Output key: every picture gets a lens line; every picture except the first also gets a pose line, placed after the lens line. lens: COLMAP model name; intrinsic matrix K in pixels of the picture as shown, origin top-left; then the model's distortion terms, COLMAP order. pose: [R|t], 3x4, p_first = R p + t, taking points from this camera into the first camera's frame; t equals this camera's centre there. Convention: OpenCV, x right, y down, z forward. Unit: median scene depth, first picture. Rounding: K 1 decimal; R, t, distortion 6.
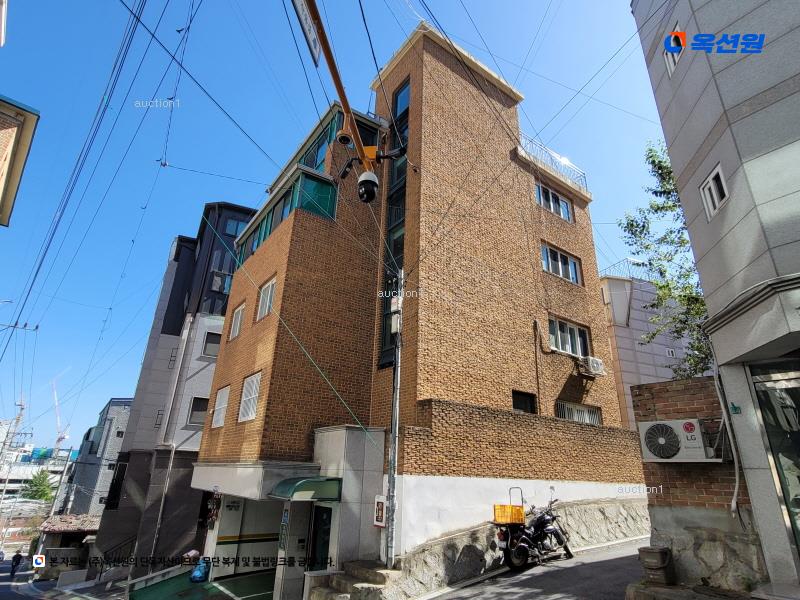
lens RADIAL K [[438.2, 0, 397.9], [0, 438.2, 299.6], [0, 0, 1]] dist [-0.006529, -0.001206]
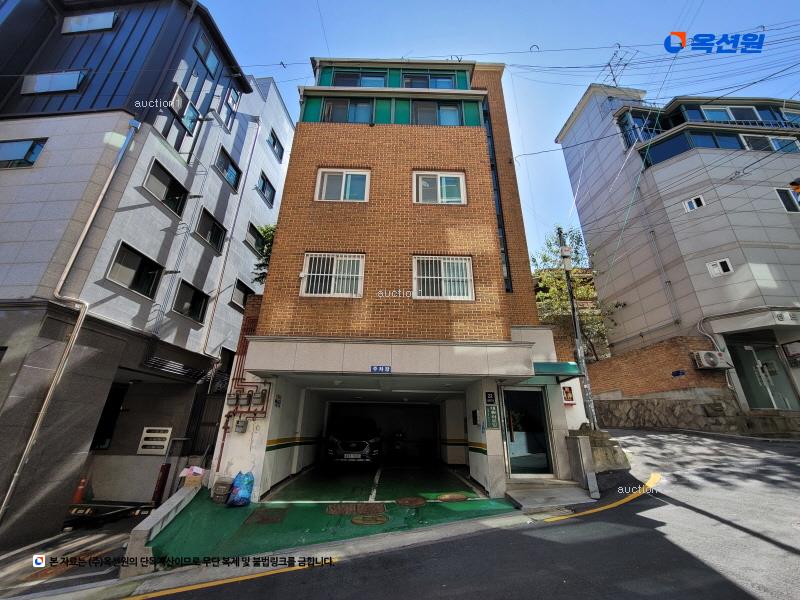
lens RADIAL K [[323.8, 0, 400.0], [0, 323.8, 300.0], [0, 0, 1]] dist [-0.000755, -0.000071]
pose [[0.579220, 0.289574, 0.762005, -0.915224], [-0.304568, 0.943958, -0.127209, 0.389300], [-0.756137, -0.158400, 0.634954, 0.633382]]
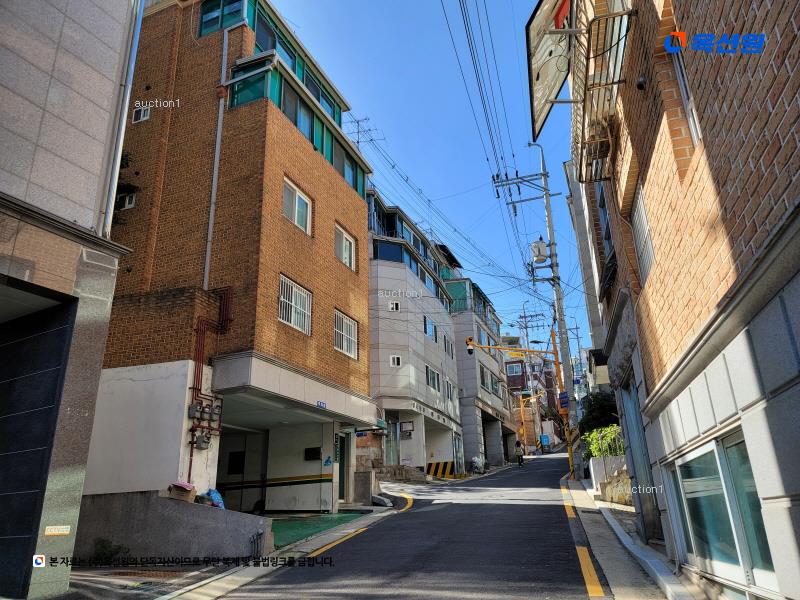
lens RADIAL K [[594.9, 0, 400.0], [0, 594.9, 300.0], [0, 0, 1]] dist [0.004961, 0.001078]
pose [[-0.520990, 0.290143, 0.802737, -1.651258], [-0.302867, 0.816423, -0.491655, 0.854595], [-0.798023, -0.499270, -0.337473, 1.459198]]
